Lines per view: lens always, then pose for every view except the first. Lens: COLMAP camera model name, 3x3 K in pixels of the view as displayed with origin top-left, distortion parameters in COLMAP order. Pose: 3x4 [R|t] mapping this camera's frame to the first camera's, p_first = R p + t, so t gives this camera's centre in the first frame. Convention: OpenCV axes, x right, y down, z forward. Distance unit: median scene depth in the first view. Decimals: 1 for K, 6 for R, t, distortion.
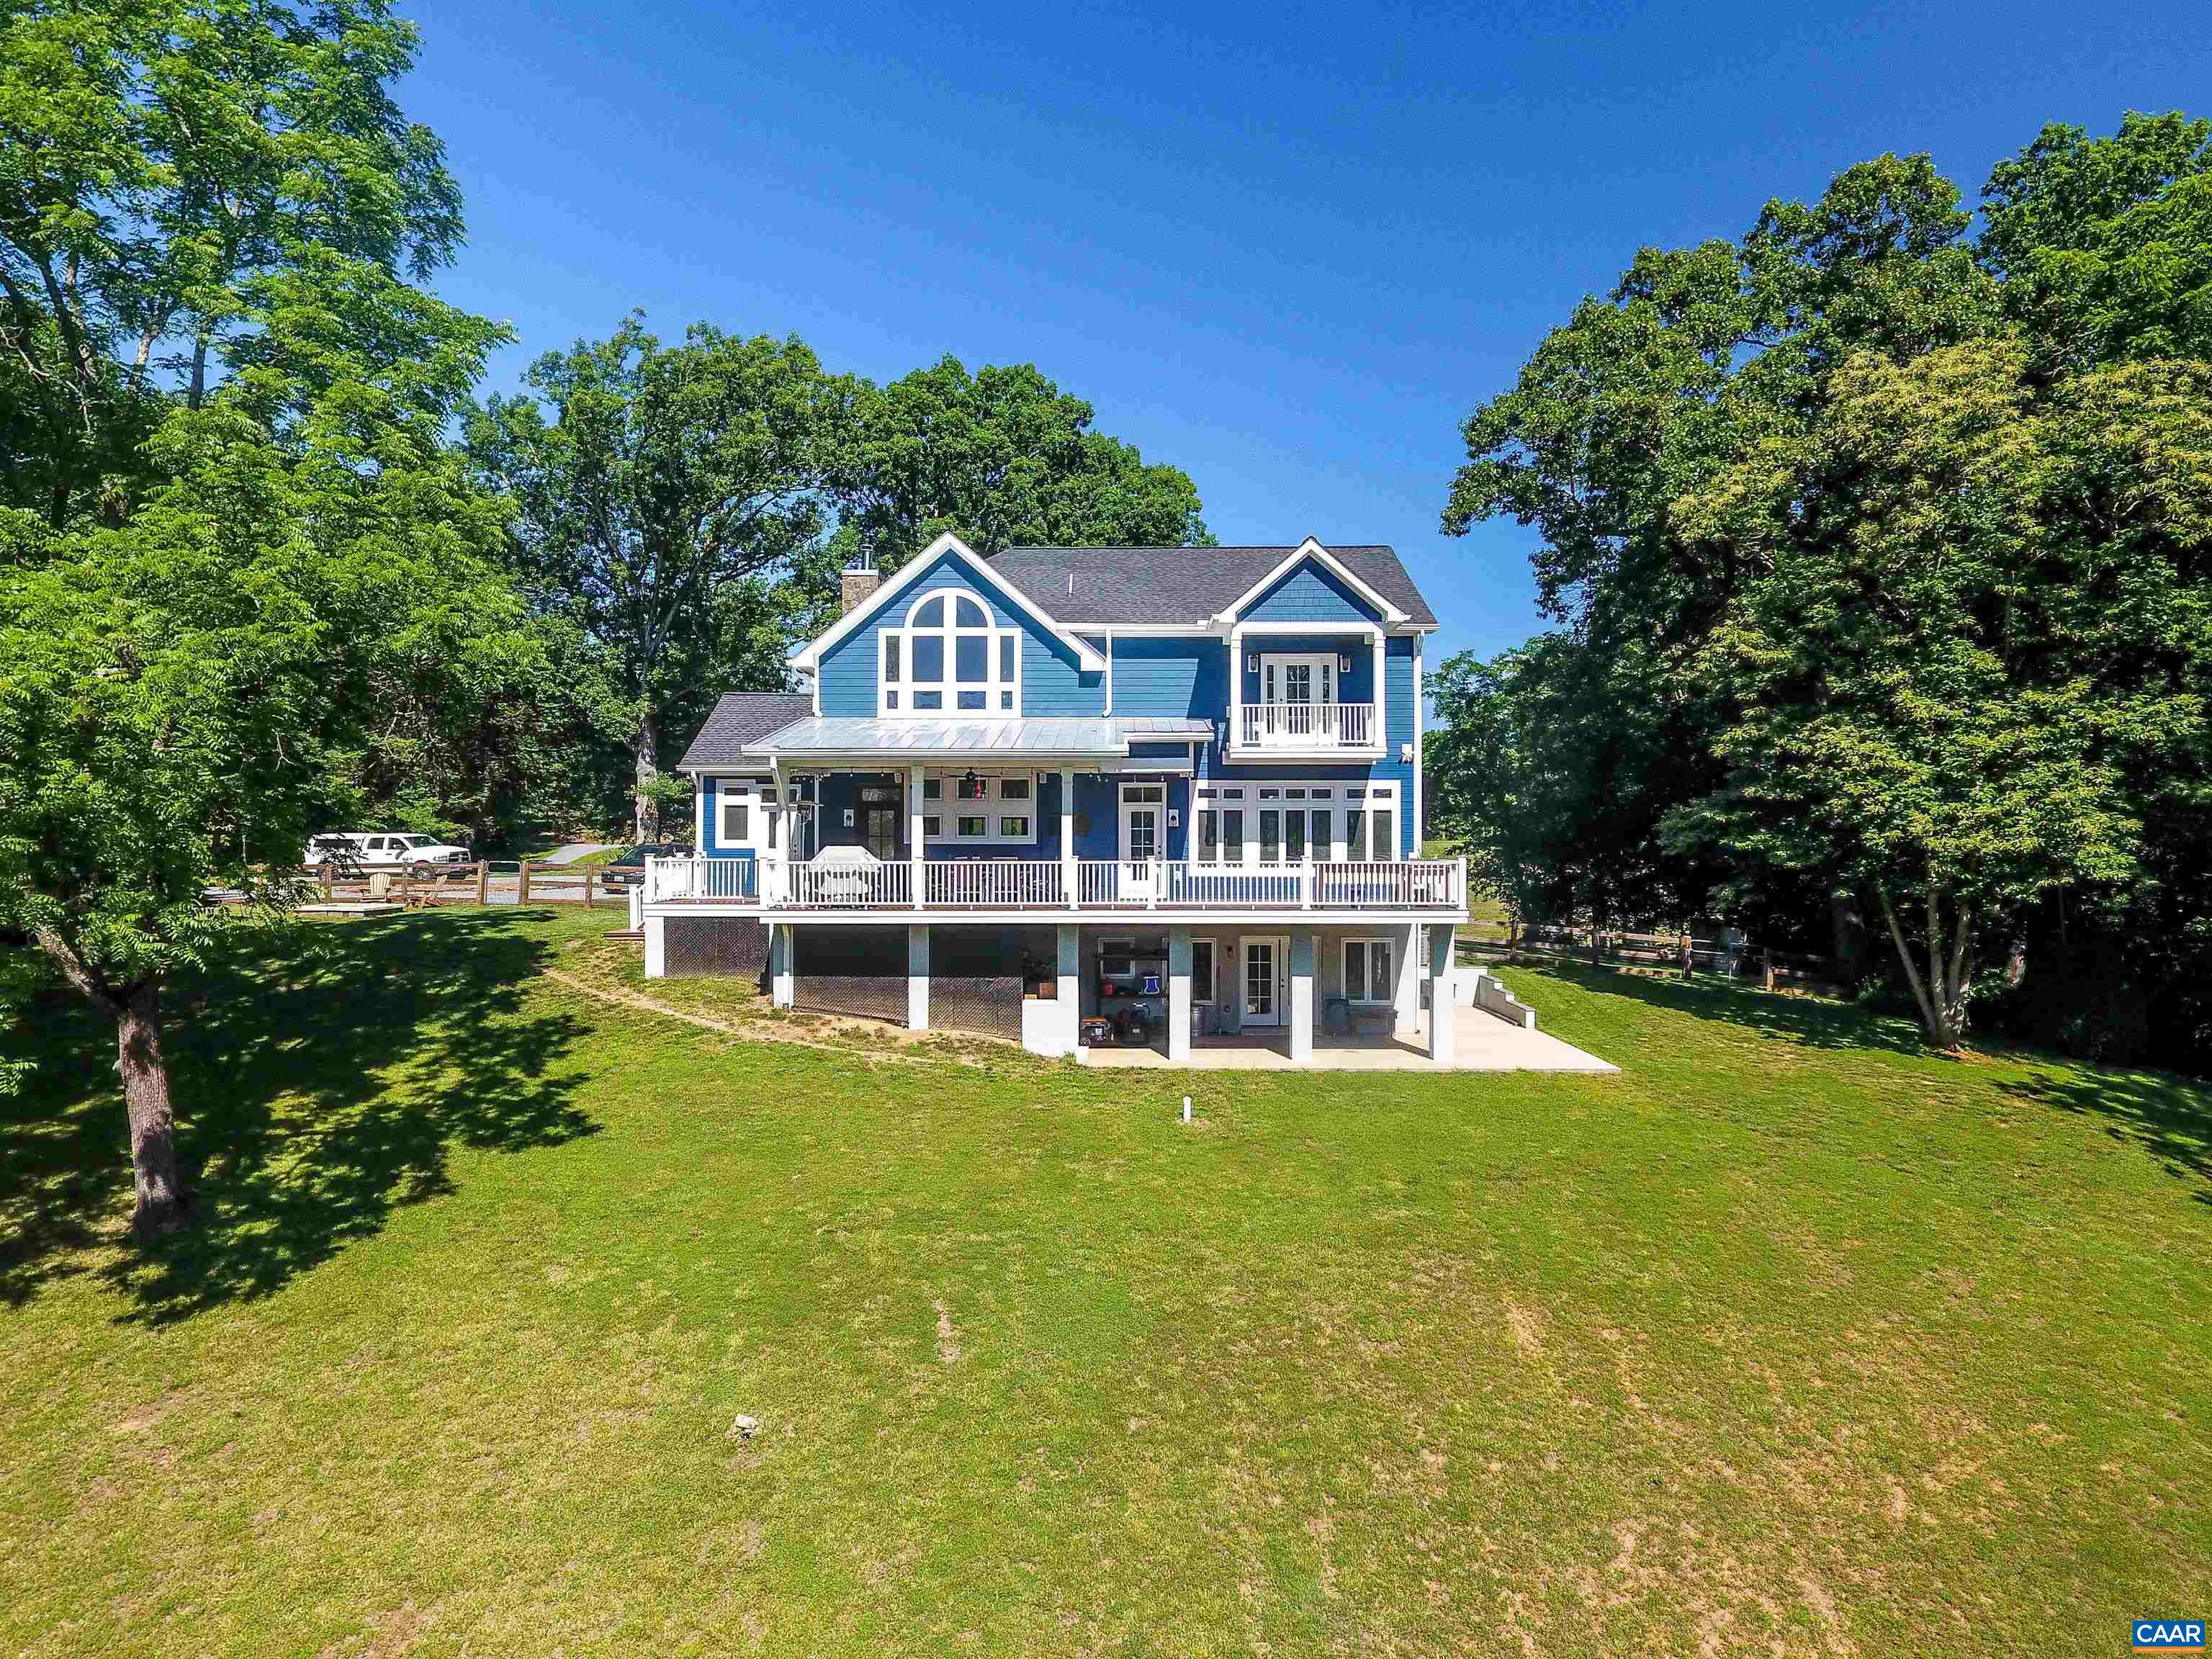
lens RADIAL K [[1315.6, 0, 1113.3], [0, 1315.6, 884.9], [0, 0, 1]] dist [-0.003120, -0.002823]
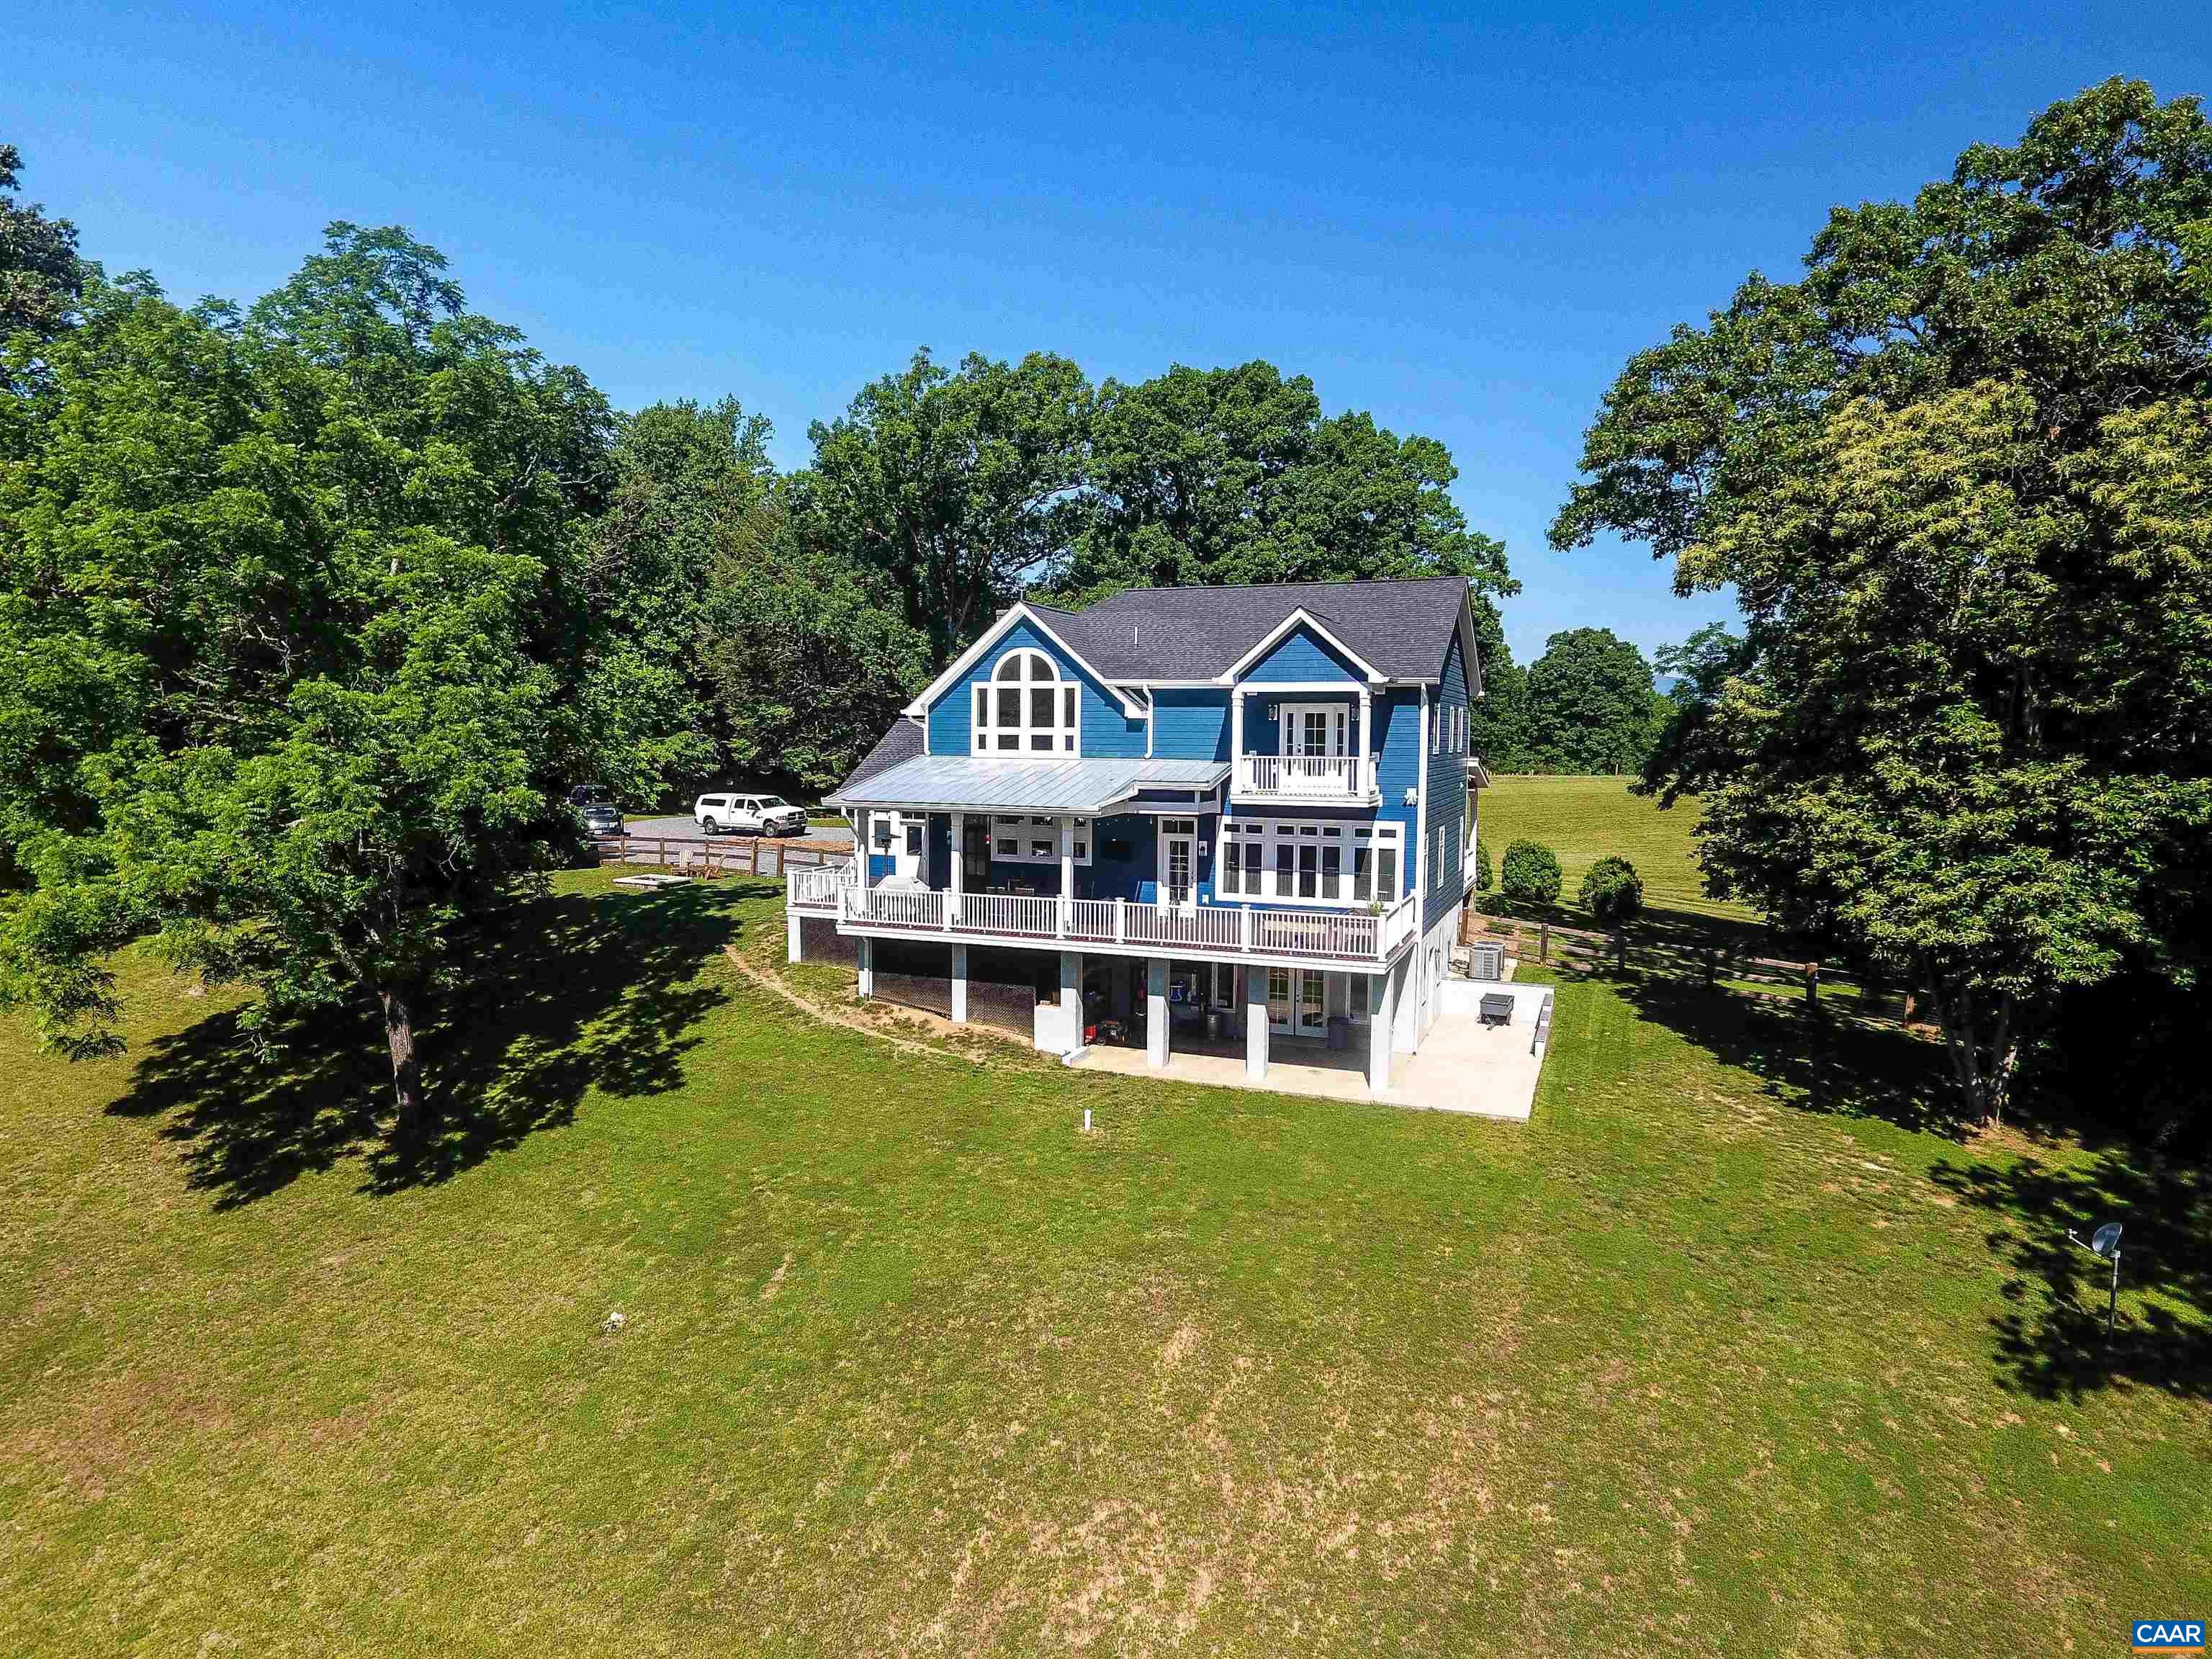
lens RADIAL K [[1315.6, 0, 1100.3], [0, 1315.6, 887.5], [0, 0, 1]] dist [-0.003120, -0.002823]
pose [[0.930440, 0.048711, -0.363192, 0.382914], [-0.017459, 0.995893, 0.088841, -0.118081], [0.366027, -0.076320, 0.927469, -0.091323]]
